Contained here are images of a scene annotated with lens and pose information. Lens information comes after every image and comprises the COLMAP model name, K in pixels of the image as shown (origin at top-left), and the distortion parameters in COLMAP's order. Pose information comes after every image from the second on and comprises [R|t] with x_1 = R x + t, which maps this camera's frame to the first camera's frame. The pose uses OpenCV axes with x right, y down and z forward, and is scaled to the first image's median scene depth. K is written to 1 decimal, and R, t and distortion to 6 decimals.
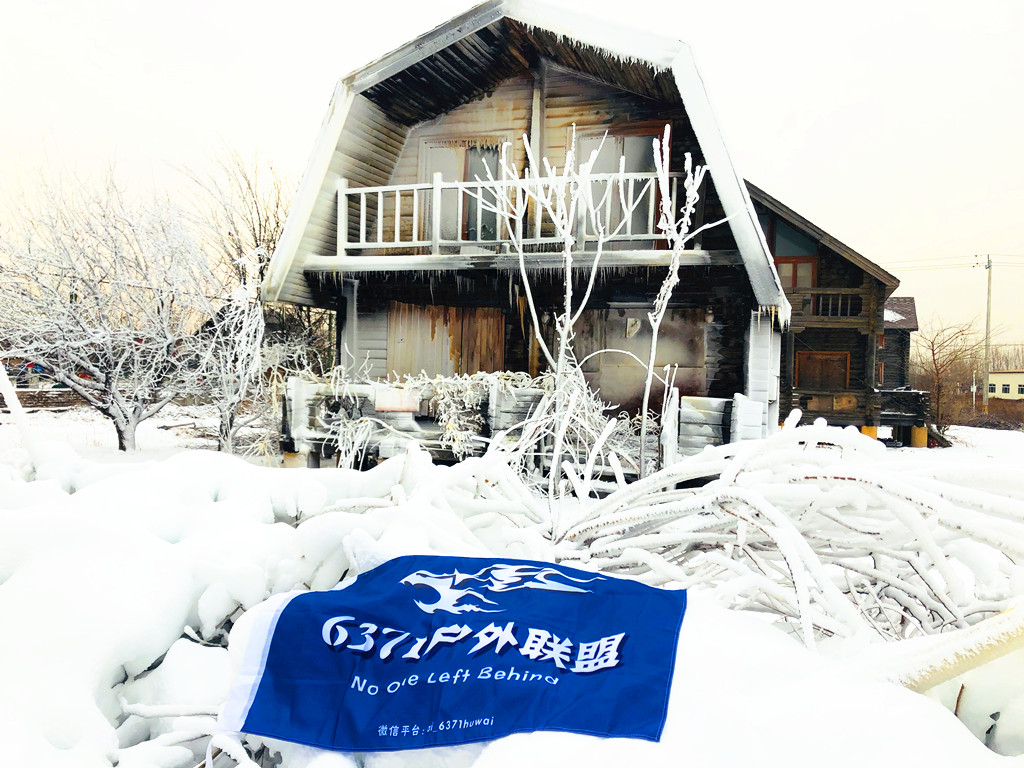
lens RADIAL K [[786.7, 0, 512.0], [0, 786.7, 384.0], [0, 0, 1]] dist [0.003536, -0.010129]
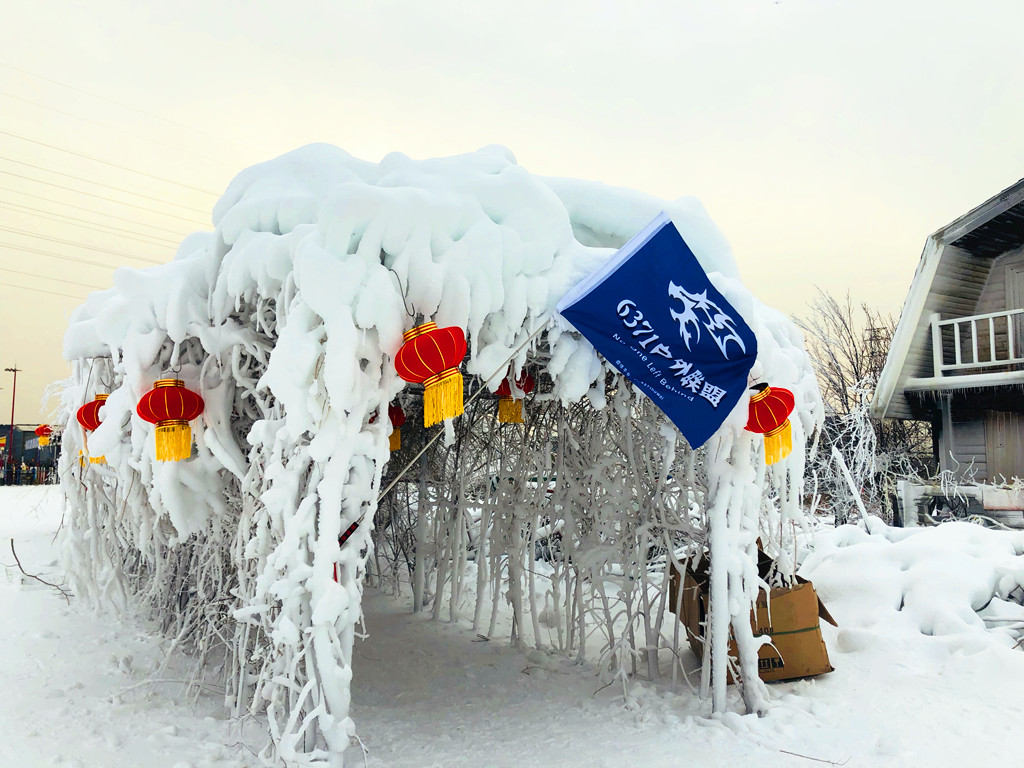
lens RADIAL K [[786.7, 0, 512.0], [0, 786.7, 384.0], [0, 0, 1]] dist [0.003536, -0.010129]
pose [[0.795863, -0.084126, -0.599604, -0.018732], [0.006736, 0.991469, -0.130165, -0.002067], [0.605440, 0.099554, 0.789640, -0.322324]]
